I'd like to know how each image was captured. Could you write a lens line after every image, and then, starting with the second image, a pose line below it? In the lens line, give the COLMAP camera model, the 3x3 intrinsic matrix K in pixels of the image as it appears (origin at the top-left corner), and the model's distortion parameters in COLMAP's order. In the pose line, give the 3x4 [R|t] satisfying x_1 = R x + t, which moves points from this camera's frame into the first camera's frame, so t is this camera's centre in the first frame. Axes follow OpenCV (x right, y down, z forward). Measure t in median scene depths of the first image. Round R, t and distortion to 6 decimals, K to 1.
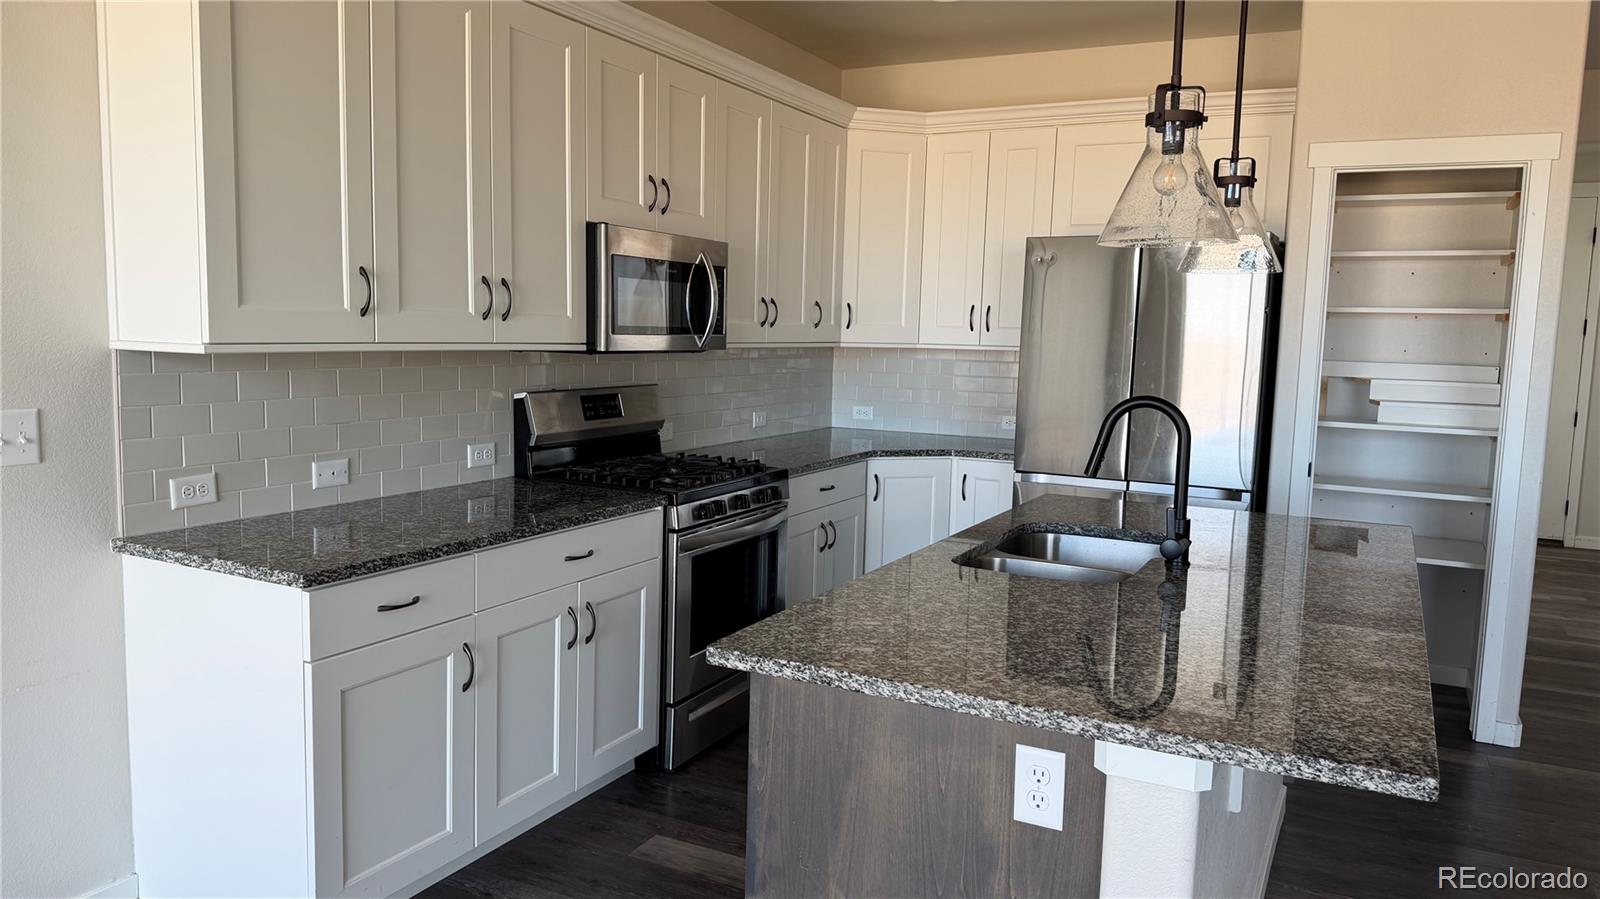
lens RADIAL K [[1138.2, 0, 798.5], [0, 1138.2, 448.8], [0, 0, 1]] dist [0.026493, -0.033778]
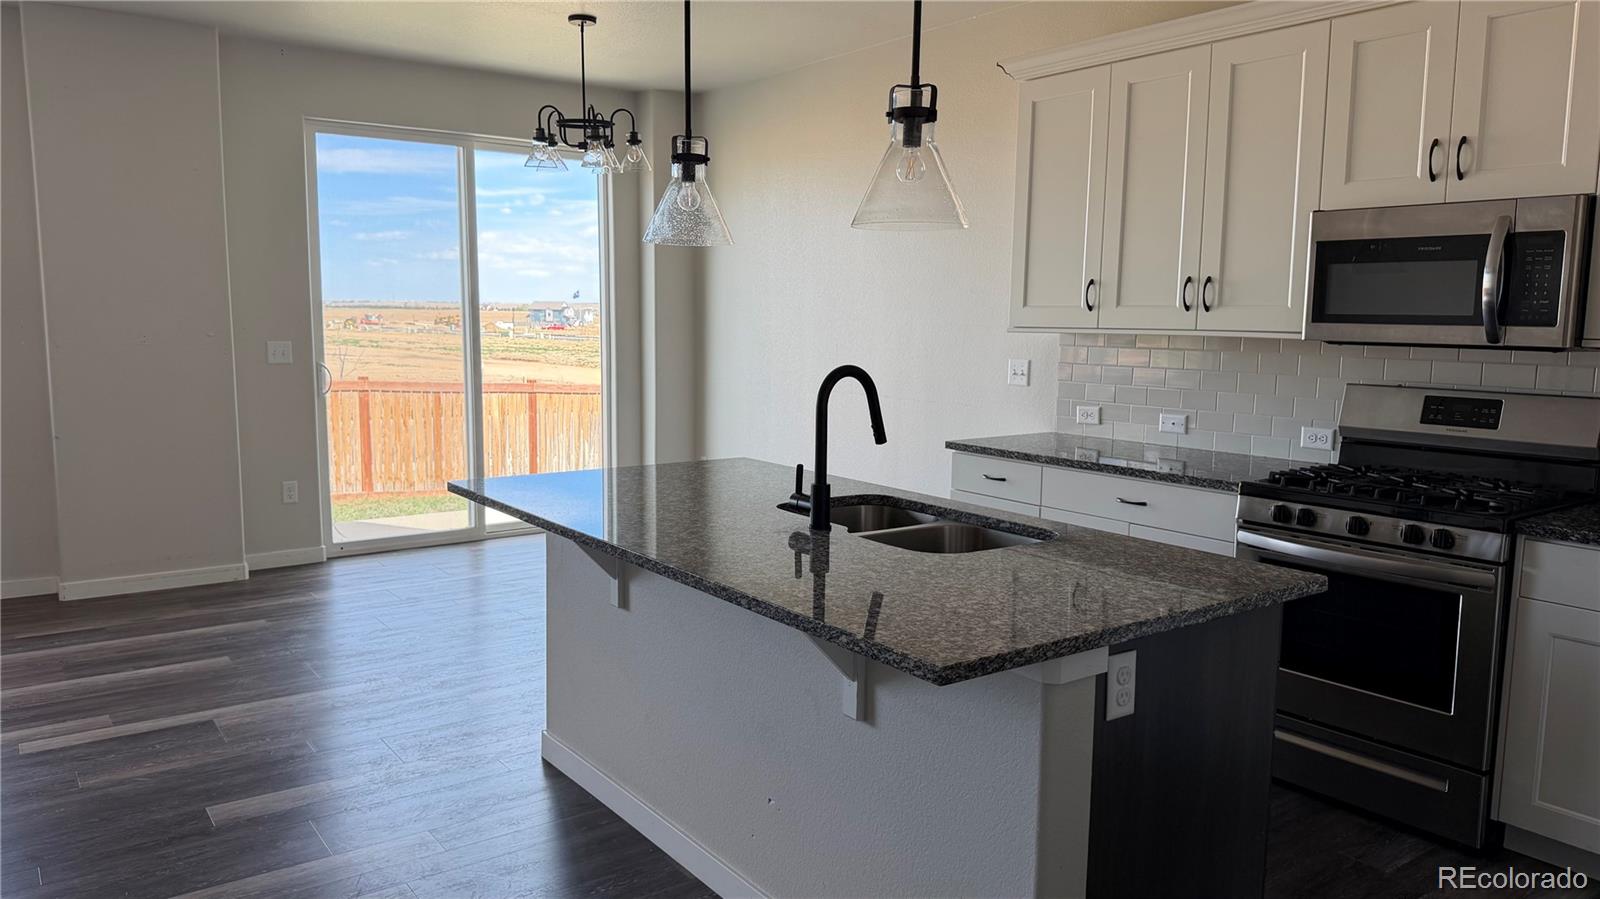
lens RADIAL K [[1138.2, 0, 796.9], [0, 1138.2, 443.7], [0, 0, 1]] dist [0.026493, -0.033778]
pose [[-0.449439, 0.072571, -0.890359, 1.178144], [-0.118267, 0.983088, 0.139828, -0.107214], [0.885448, 0.168144, -0.433255, 1.336689]]
